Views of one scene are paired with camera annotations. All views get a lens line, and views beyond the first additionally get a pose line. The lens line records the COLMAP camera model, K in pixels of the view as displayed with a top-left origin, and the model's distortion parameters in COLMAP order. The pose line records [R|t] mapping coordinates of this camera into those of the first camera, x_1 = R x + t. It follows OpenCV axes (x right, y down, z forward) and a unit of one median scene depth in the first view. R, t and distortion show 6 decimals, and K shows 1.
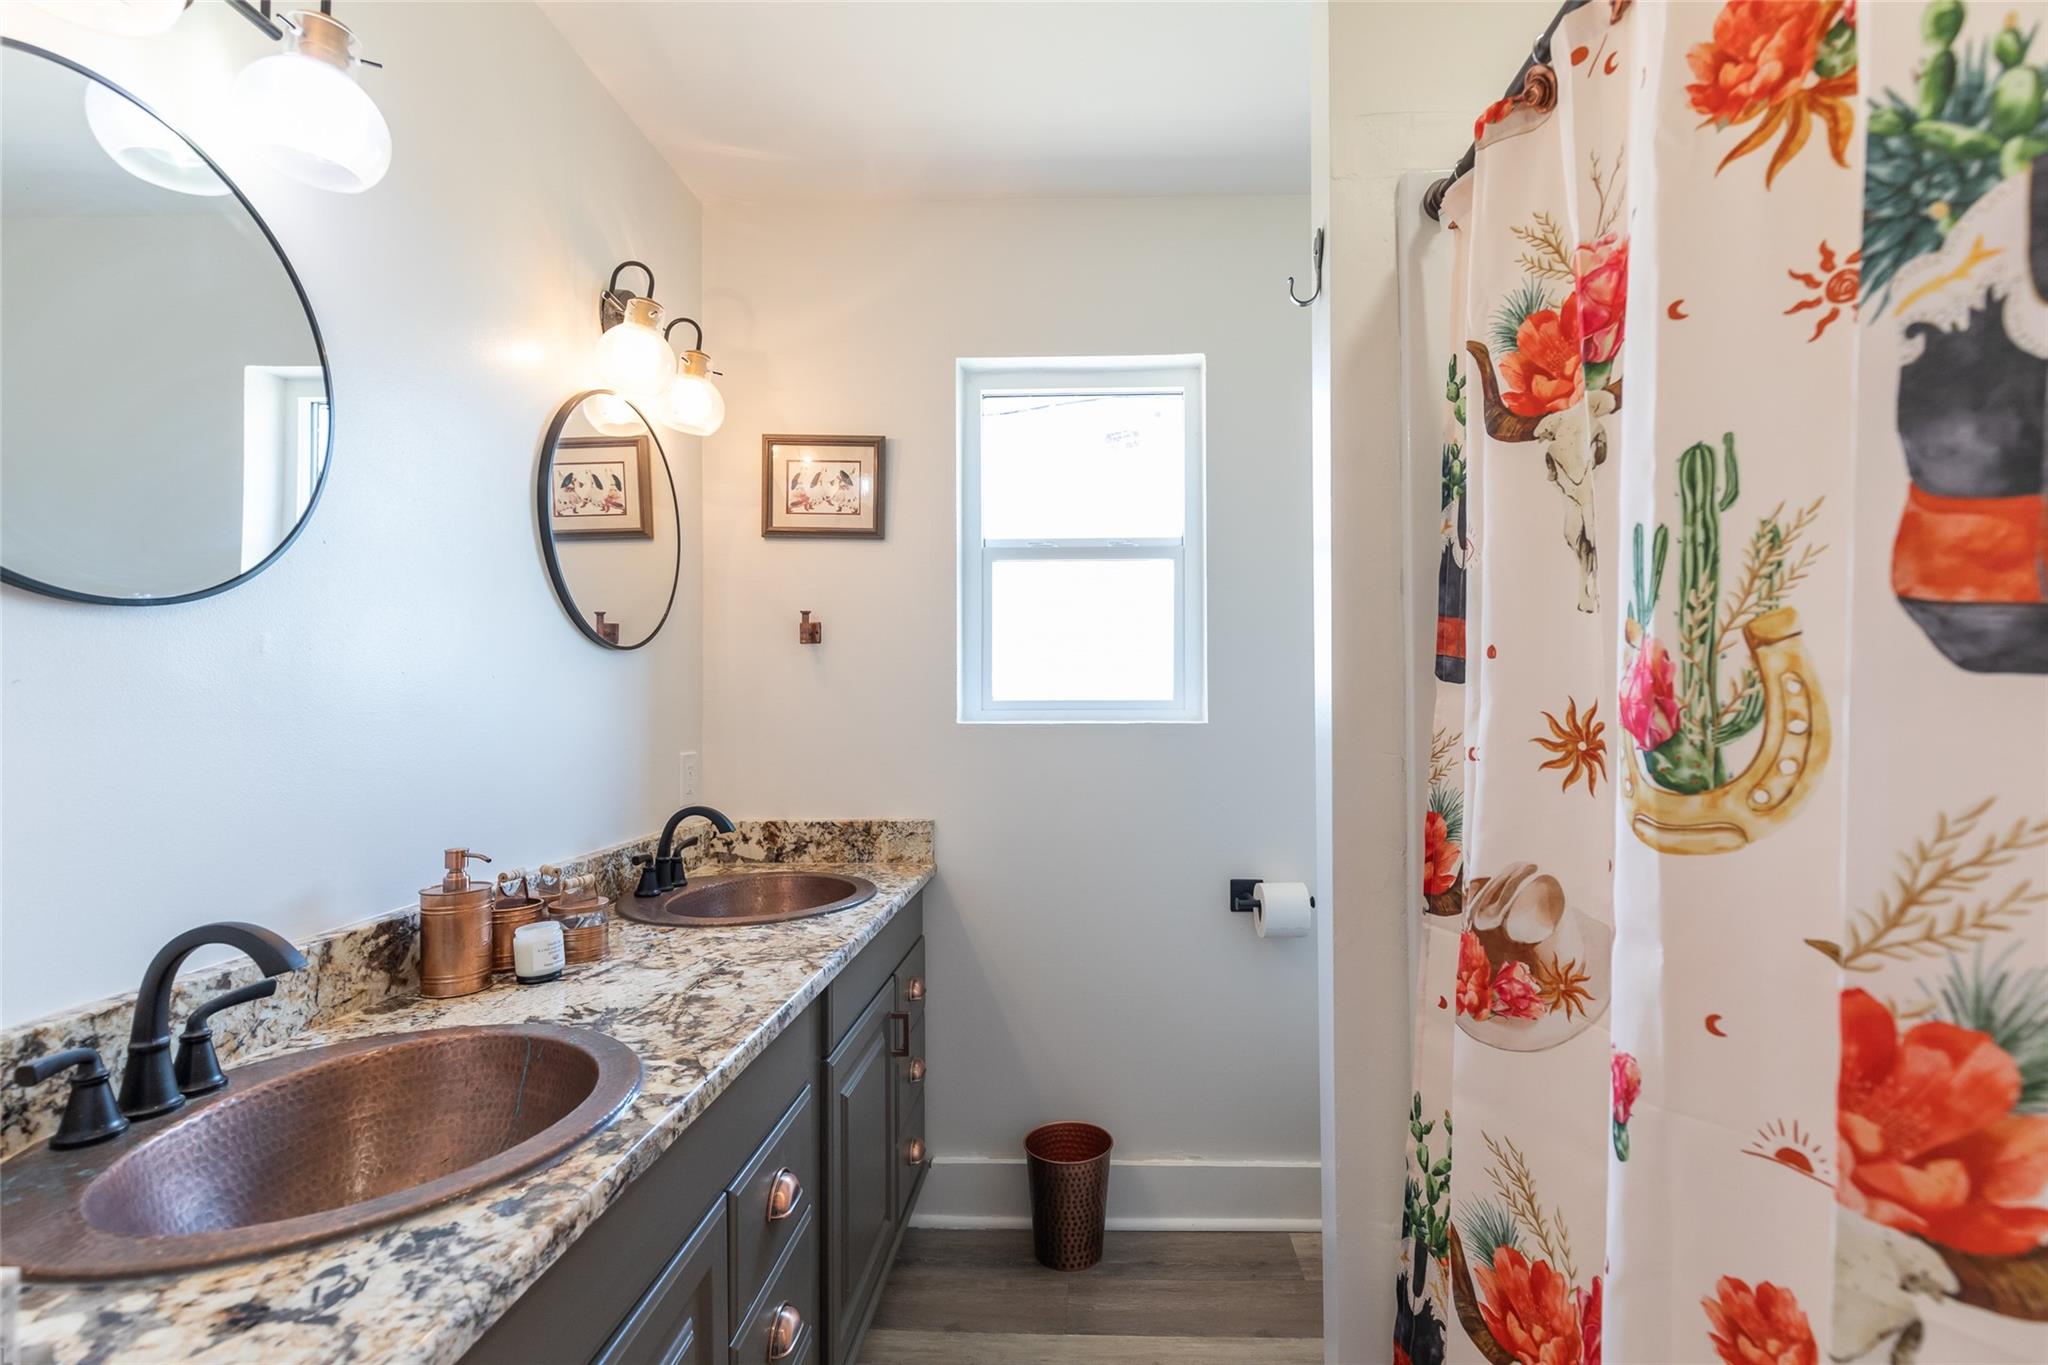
lens RADIAL K [[920.4, 0, 1035.4], [0, 920.4, 687.0], [0, 0, 1]] dist [0.008746, -0.001084]
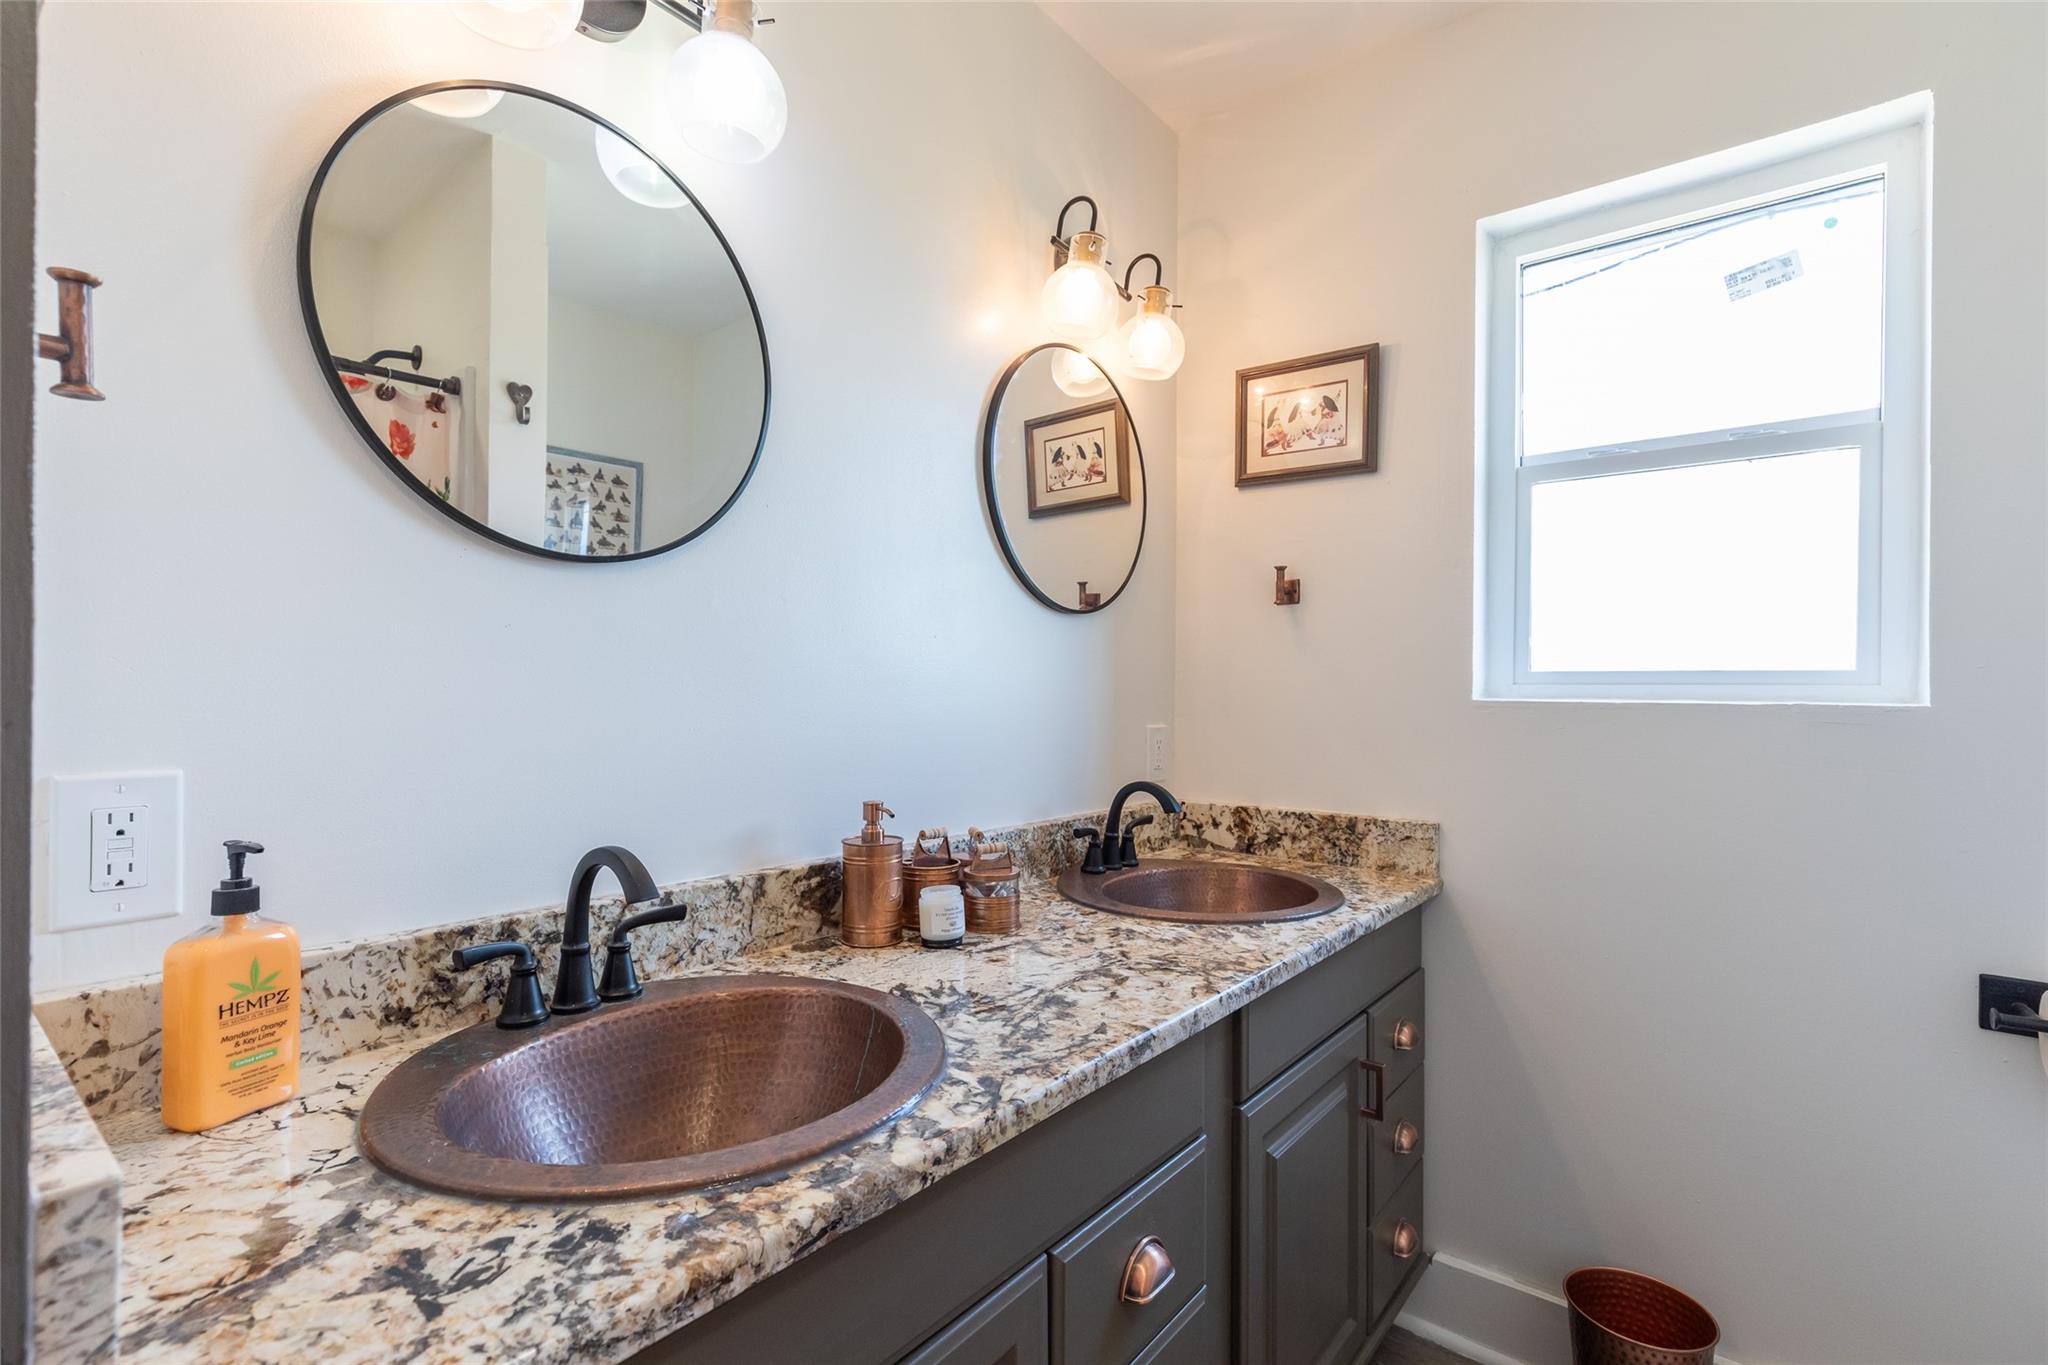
lens RADIAL K [[920.4, 0, 1012.1], [0, 920.4, 682.8], [0, 0, 1]] dist [0.008746, -0.001084]
pose [[0.816268, 0.009459, -0.577596, 0.057313], [-0.004949, 0.999944, 0.009382, 0.025159], [0.577653, -0.004799, 0.816269, 0.191844]]
